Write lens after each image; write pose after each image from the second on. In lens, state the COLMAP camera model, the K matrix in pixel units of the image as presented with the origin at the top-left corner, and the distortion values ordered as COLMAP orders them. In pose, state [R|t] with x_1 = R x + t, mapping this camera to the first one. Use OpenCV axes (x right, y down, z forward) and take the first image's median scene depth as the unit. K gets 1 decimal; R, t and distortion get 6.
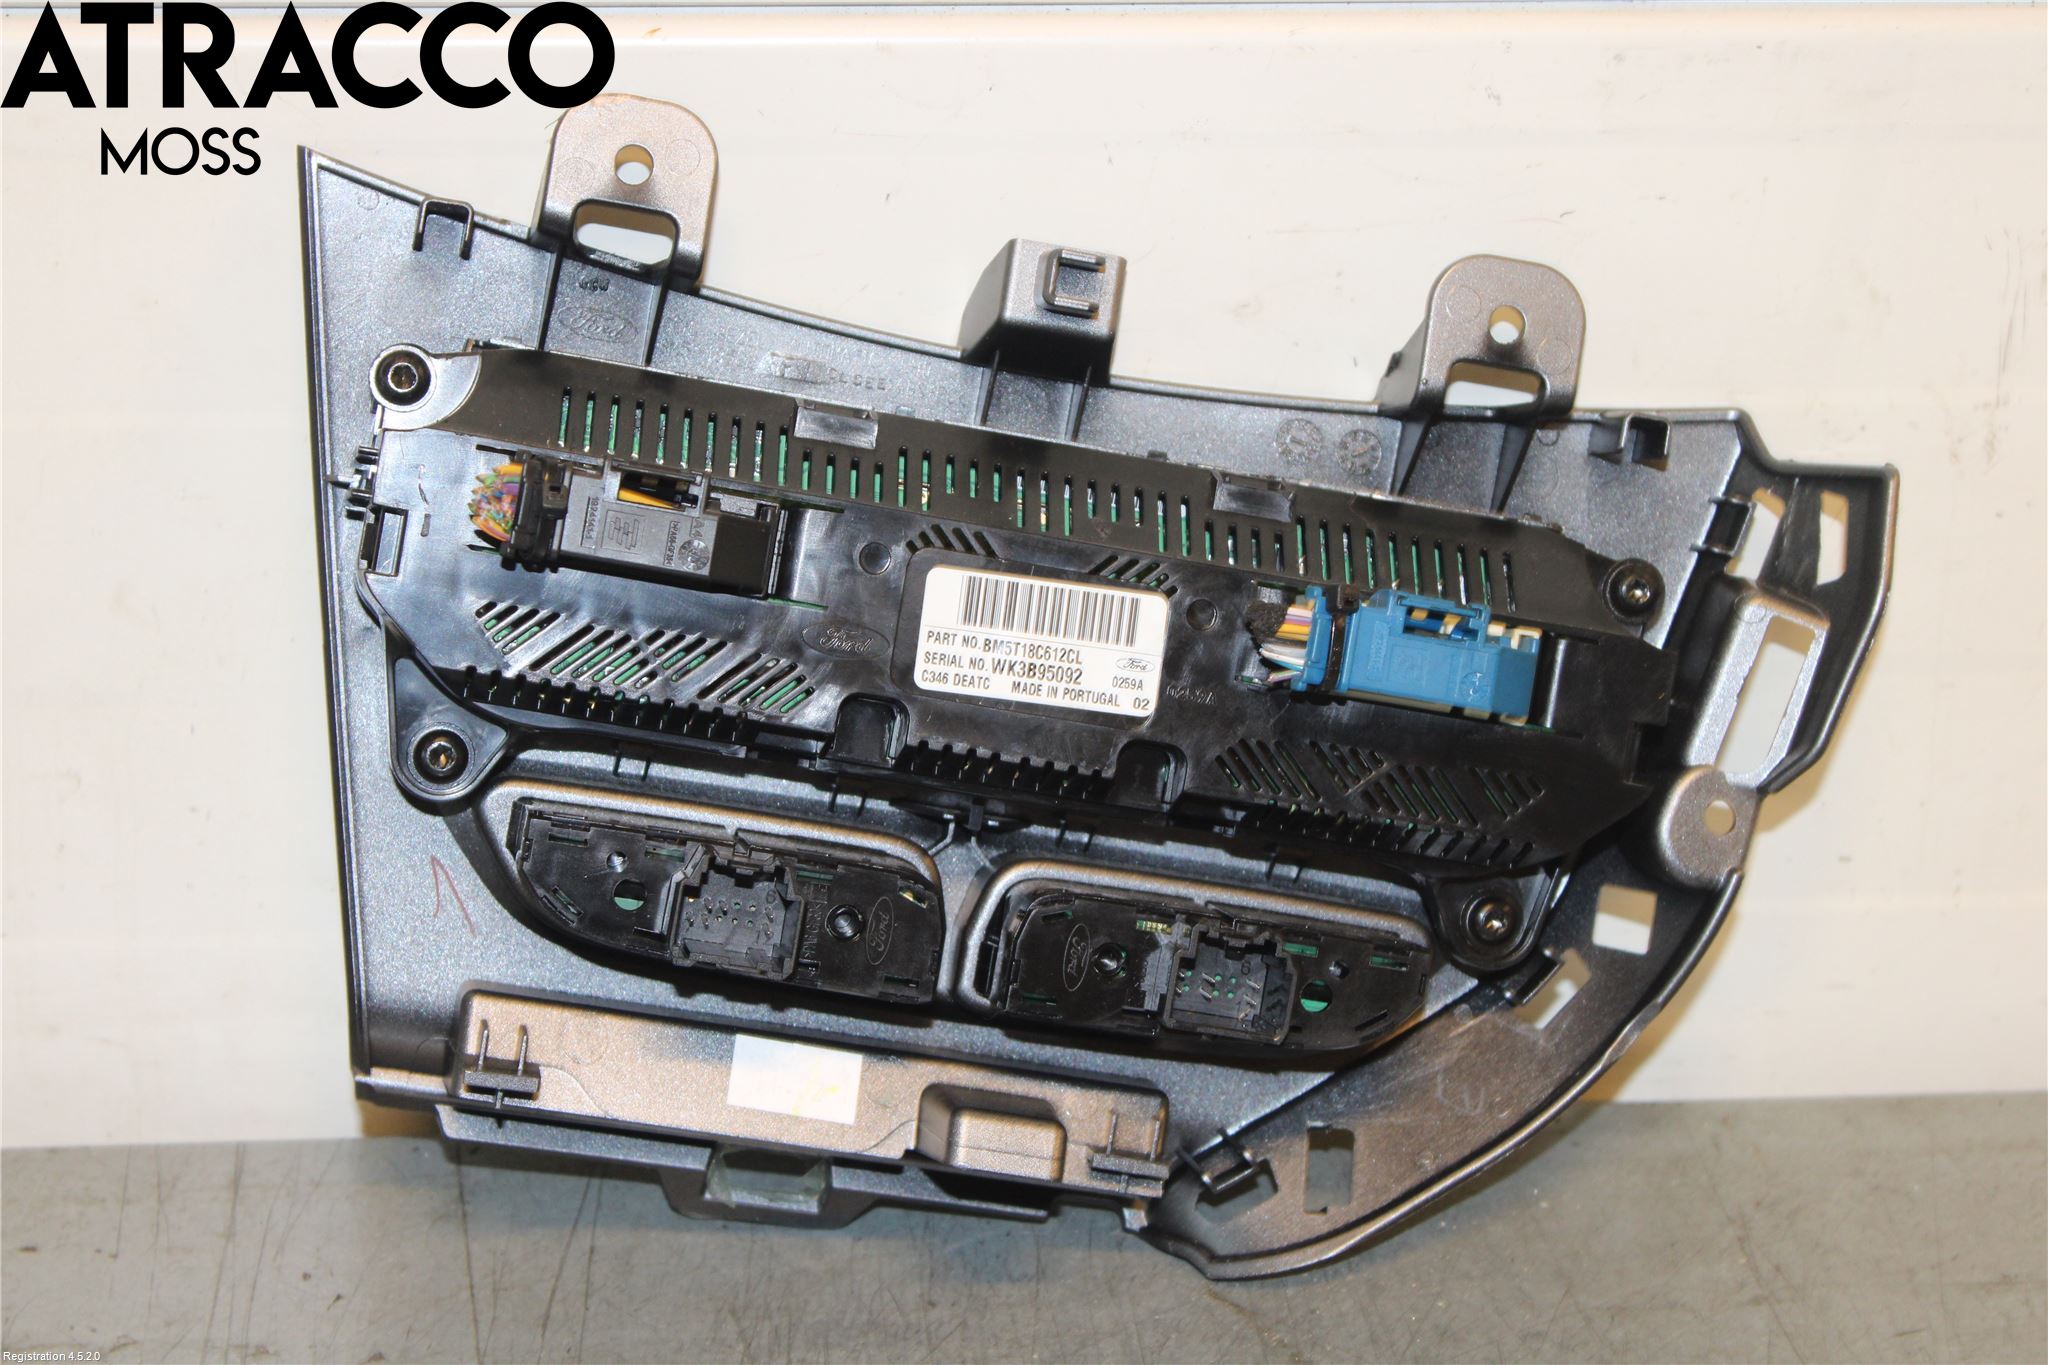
lens RADIAL K [[4678.6, 0, 1024.0], [0, 4678.6, 682.5], [0, 0, 1]] dist [0.010780, 0.046053]
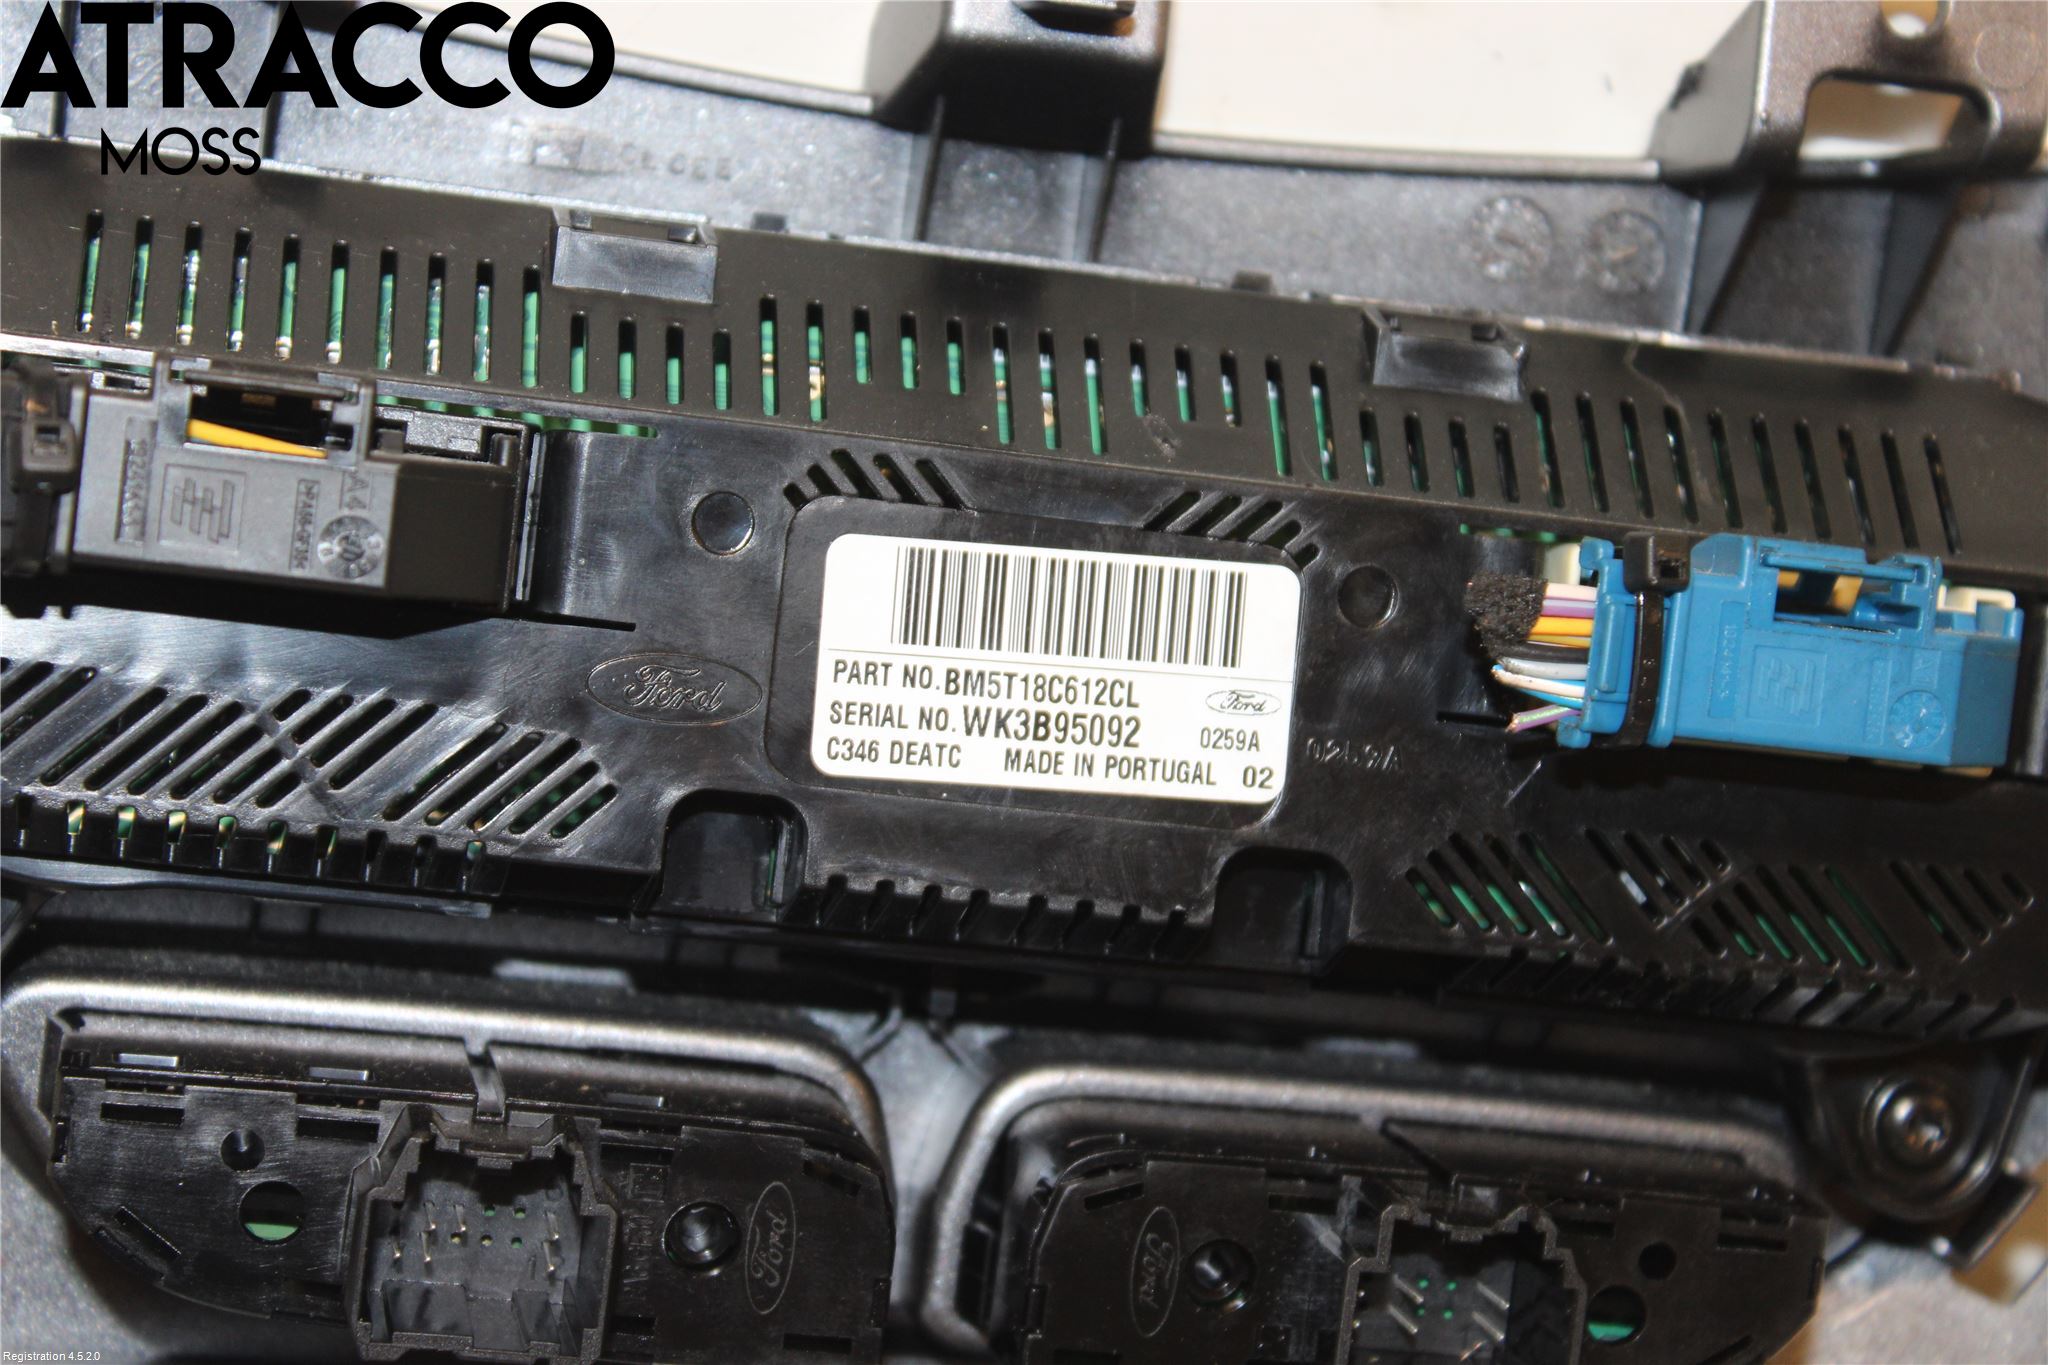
lens RADIAL K [[5185.9, 0, 1024.6], [0, 5185.9, 800.7], [0, 0, 1]] dist [0.045348, -0.231991]
pose [[0.998720, -0.049262, 0.011453, -0.007054], [0.048373, 0.996511, 0.068013, -0.032922], [-0.014763, -0.067372, 0.997619, 0.434368]]
